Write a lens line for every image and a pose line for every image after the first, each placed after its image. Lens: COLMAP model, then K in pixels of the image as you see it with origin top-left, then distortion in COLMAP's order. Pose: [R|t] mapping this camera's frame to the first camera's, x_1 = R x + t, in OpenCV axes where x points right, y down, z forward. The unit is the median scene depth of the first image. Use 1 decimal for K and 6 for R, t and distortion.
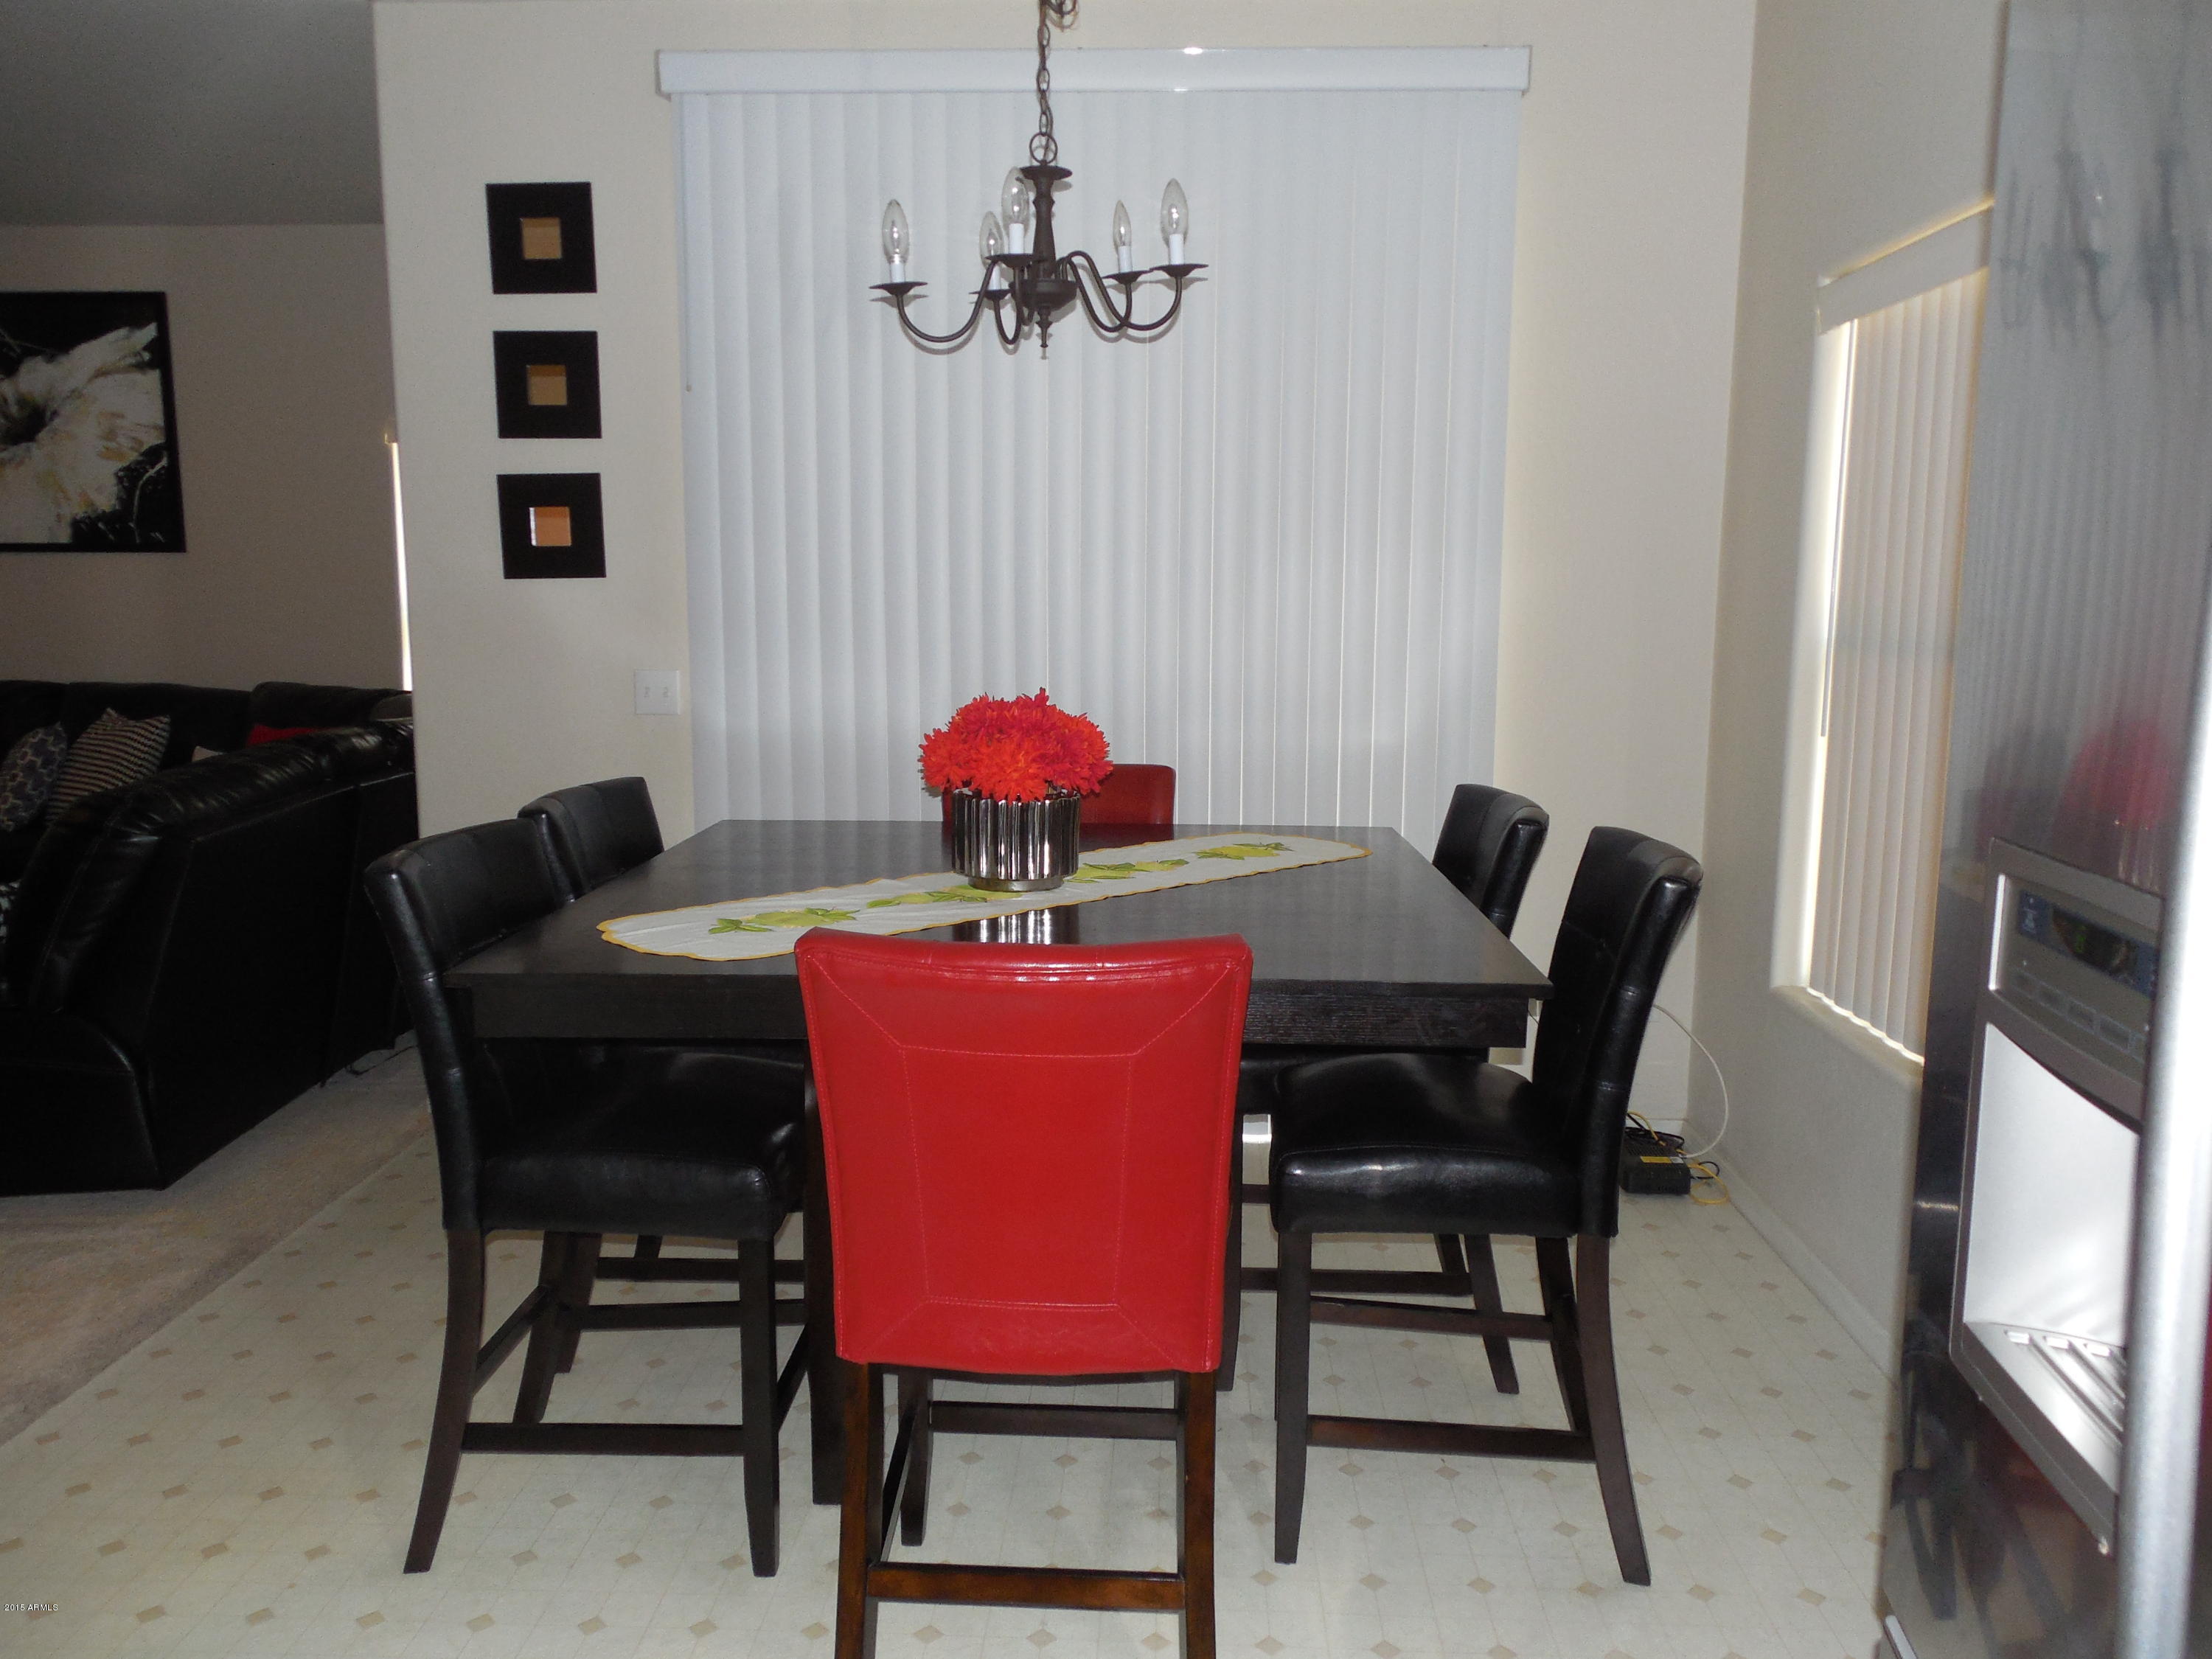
lens RADIAL K [[1705.3, 0, 1106.1], [0, 1705.3, 816.9], [0, 0, 1]] dist [0.010210, 0.009167]
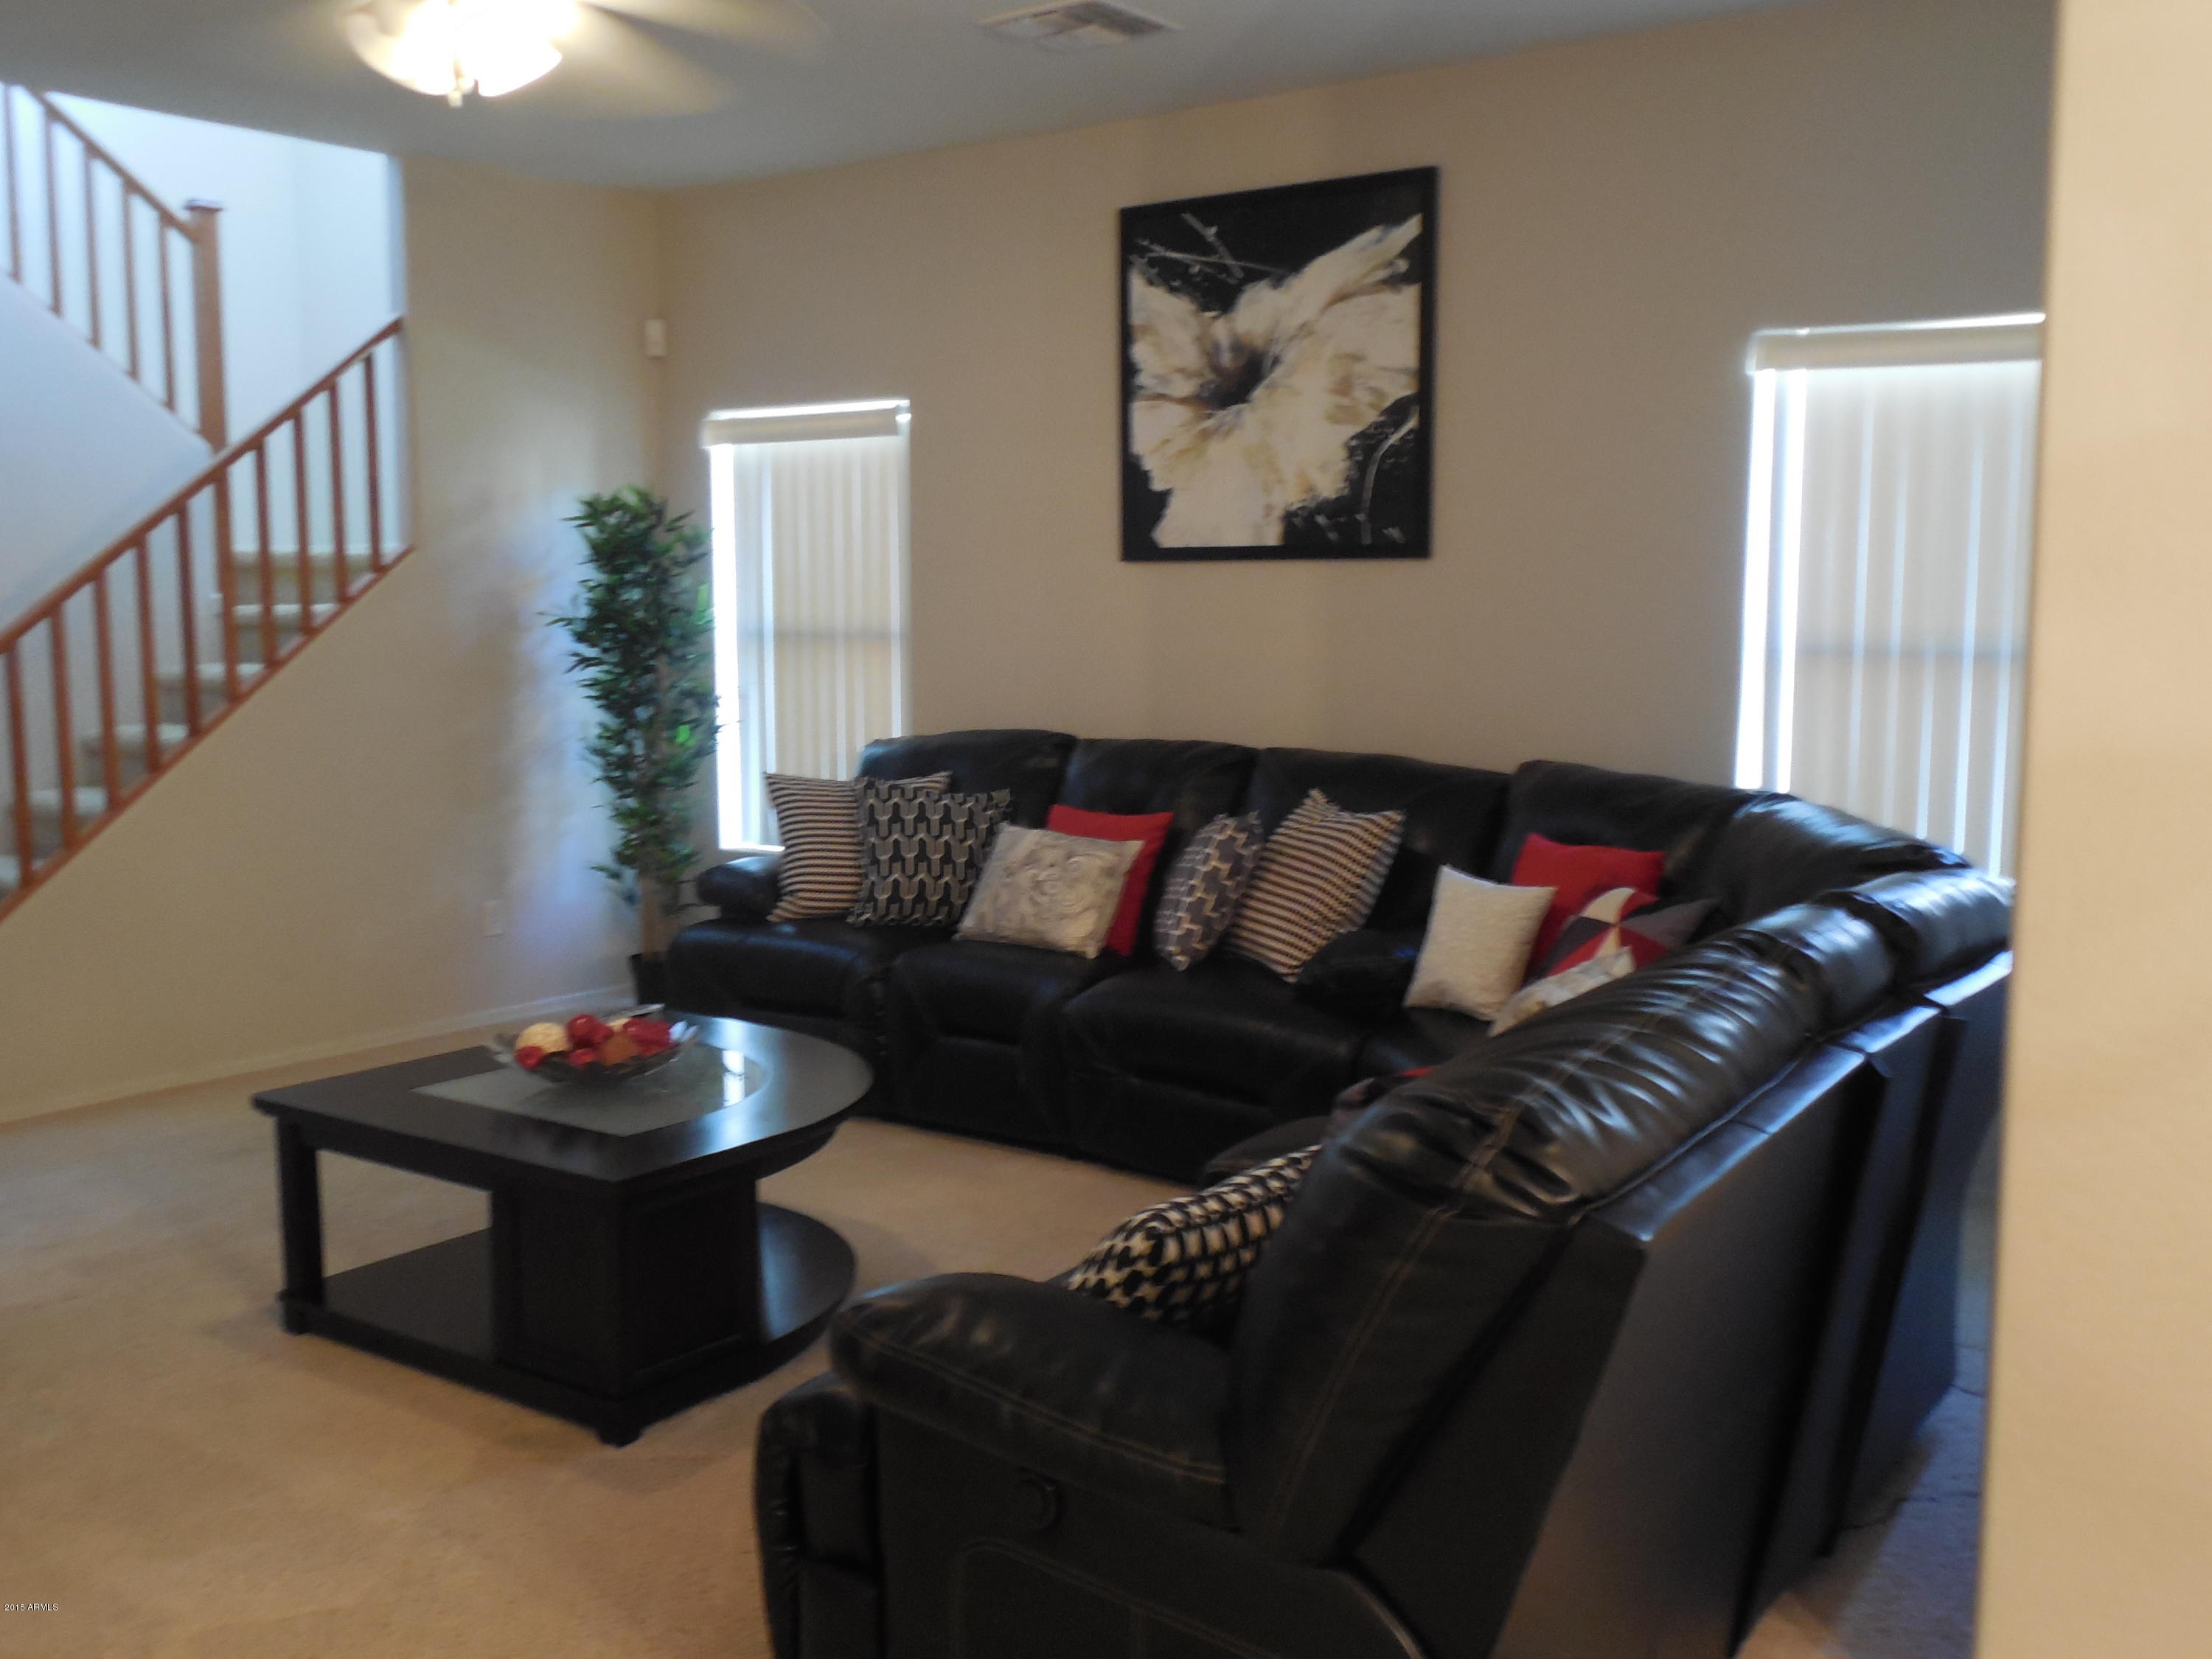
lens RADIAL K [[2049.6, 0, 1109.3], [0, 2049.6, 829.1], [0, 0, 1]] dist [-0.001606, 0.000000]
pose [[0.833566, 0.064838, -0.548602, -0.201149], [-0.078224, 0.996935, -0.001030, -0.039566], [0.546854, 0.043772, 0.836083, 0.276604]]
